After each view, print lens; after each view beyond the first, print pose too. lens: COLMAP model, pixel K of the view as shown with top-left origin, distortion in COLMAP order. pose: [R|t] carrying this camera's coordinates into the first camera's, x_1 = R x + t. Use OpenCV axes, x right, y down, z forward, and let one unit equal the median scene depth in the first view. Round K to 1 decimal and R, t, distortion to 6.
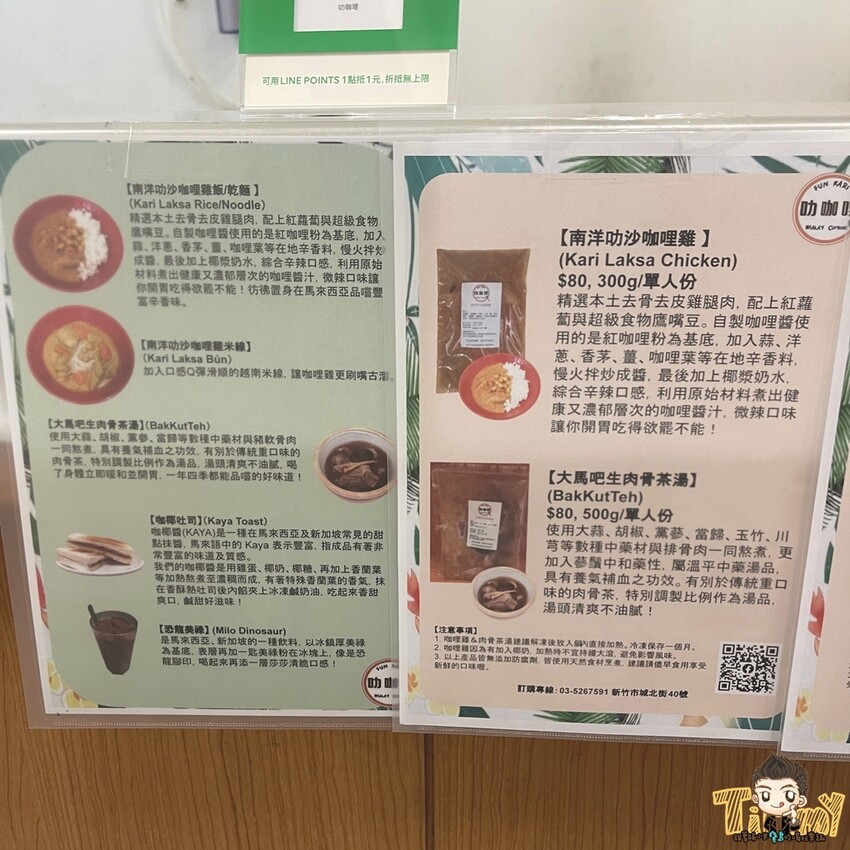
lens RADIAL K [[855.5, 0, 425.1], [0, 855.5, 472.1], [0, 0, 1]] dist [0.068313, -0.097005]
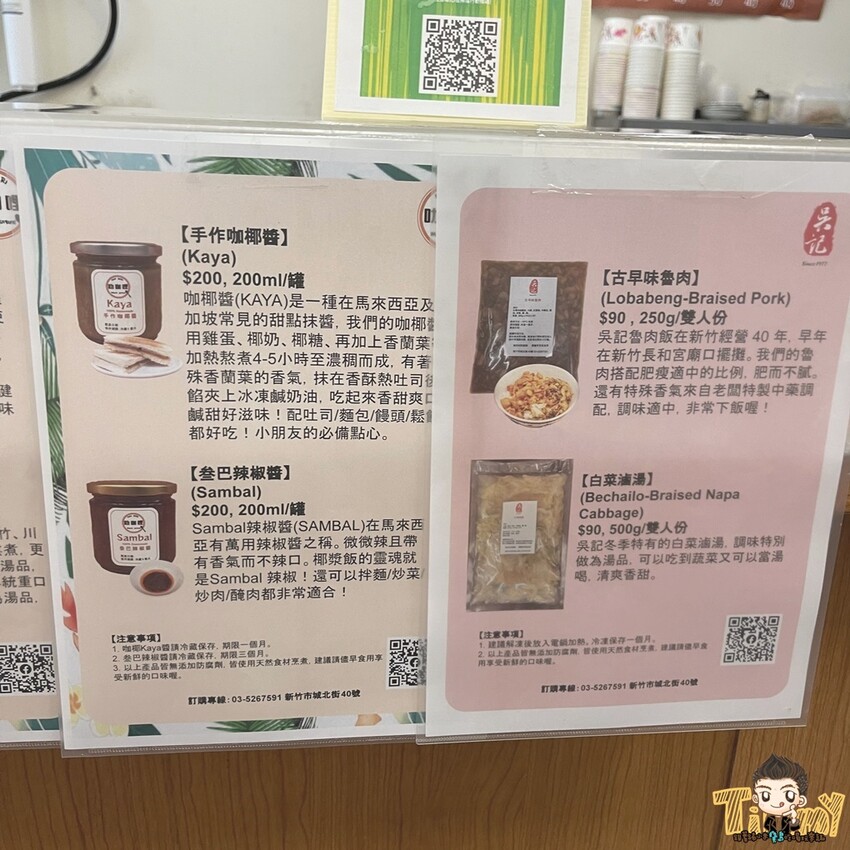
lens RADIAL K [[870.3, 0, 430.0], [0, 870.3, 448.4], [0, 0, 1]] dist [0.077257, -0.152830]
pose [[0.983781, -0.023992, 0.177762, 0.240066], [0.029735, 0.999116, -0.029715, 0.007338], [-0.176892, 0.034519, 0.983625, -0.027248]]
